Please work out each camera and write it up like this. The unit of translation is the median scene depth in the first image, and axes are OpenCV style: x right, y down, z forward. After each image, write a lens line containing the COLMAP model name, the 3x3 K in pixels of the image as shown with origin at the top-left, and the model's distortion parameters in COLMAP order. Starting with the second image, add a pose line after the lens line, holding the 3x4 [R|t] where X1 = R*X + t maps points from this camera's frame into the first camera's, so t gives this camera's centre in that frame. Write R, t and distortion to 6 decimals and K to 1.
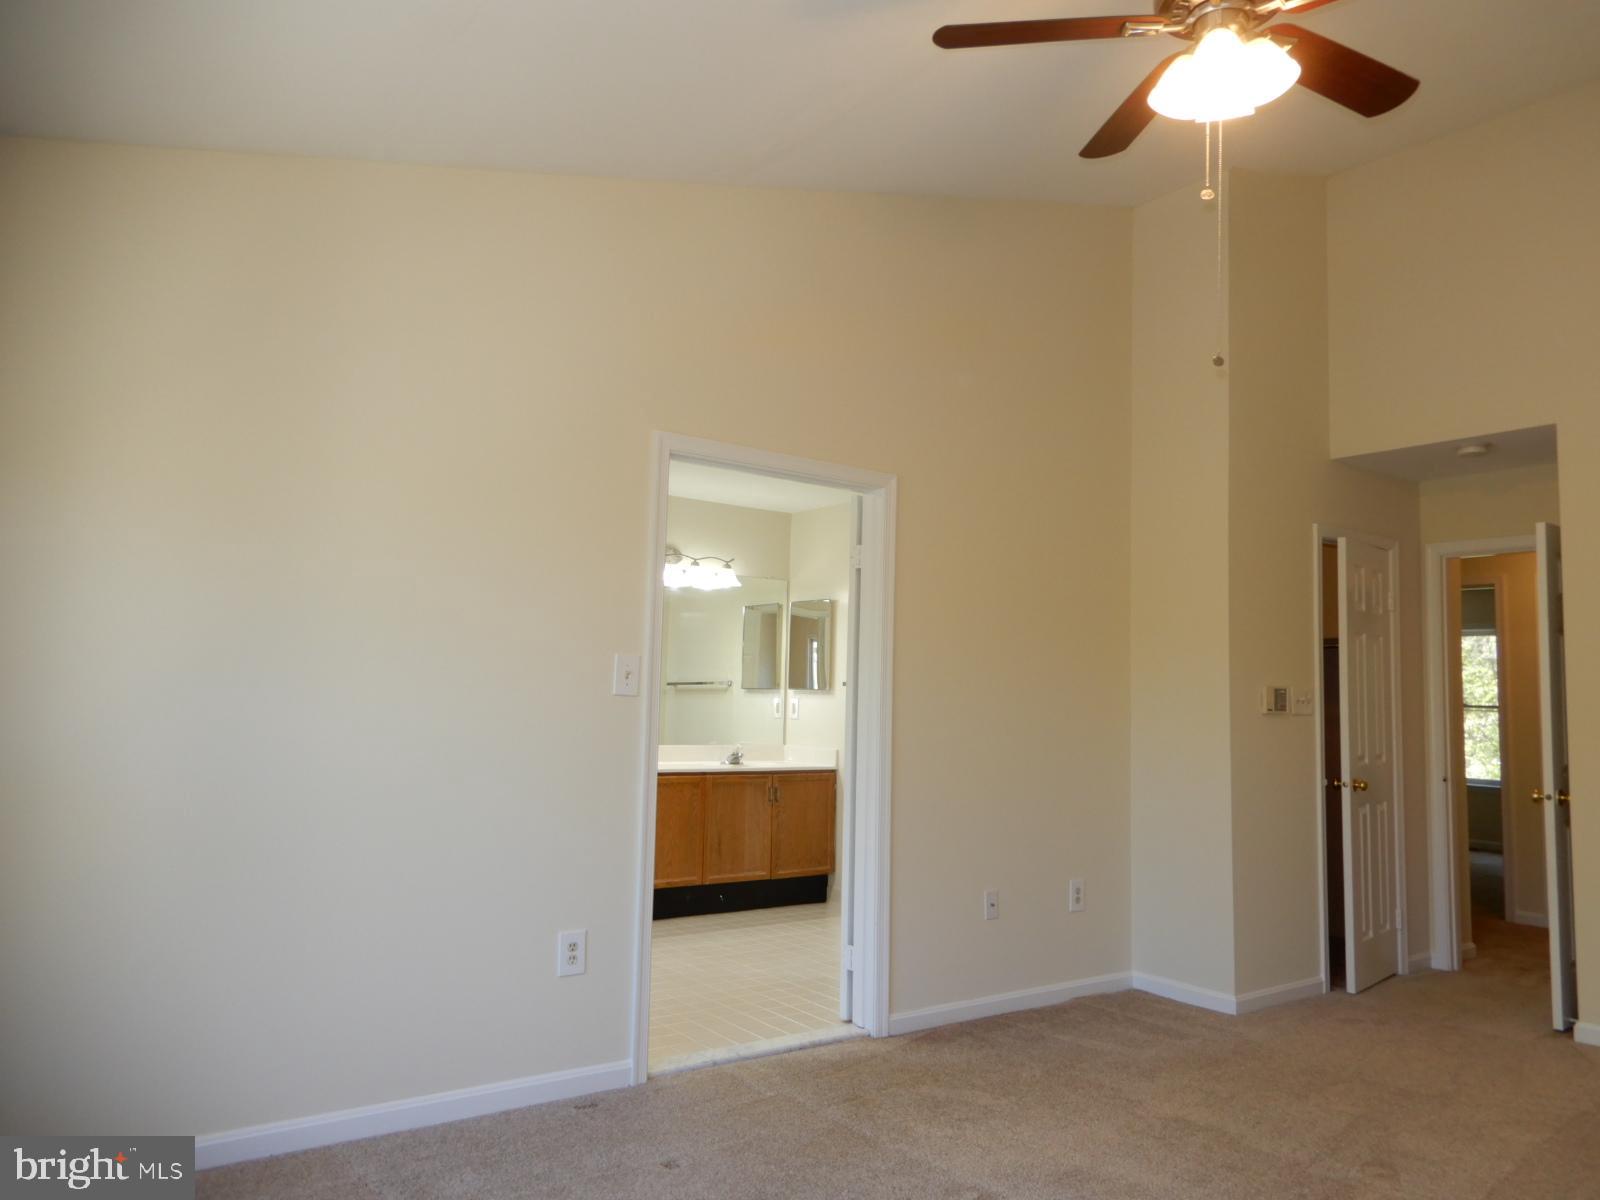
lens RADIAL K [[1152.0, 0, 799.9], [0, 1152.0, 599.9], [0, 0, 1]] dist [0.009681, 0.005541]
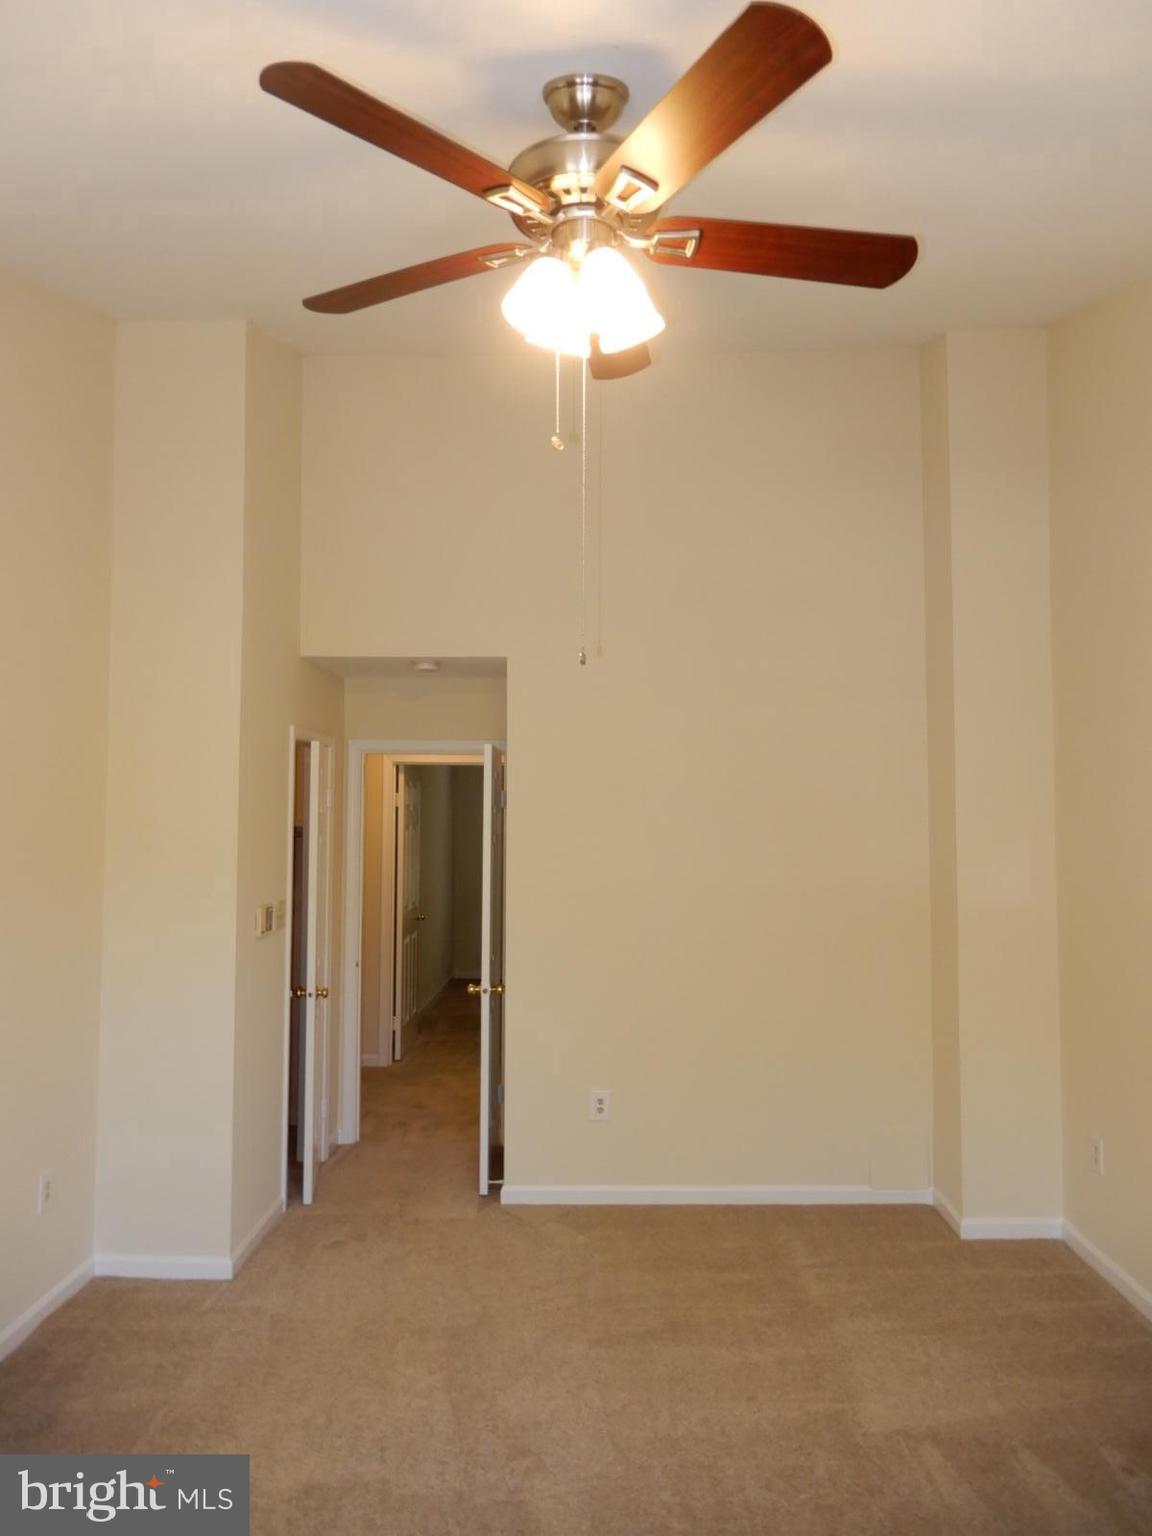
lens RADIAL K [[1106.0, 0, 577.1], [0, 1106.0, 771.5], [0, 0, 1]] dist [0.009681, 0.005541]
pose [[0.613197, 0.008967, 0.789879, -0.142090], [-0.063337, 0.997274, 0.037848, -0.083932], [-0.787387, -0.073237, 0.612093, 0.275421]]
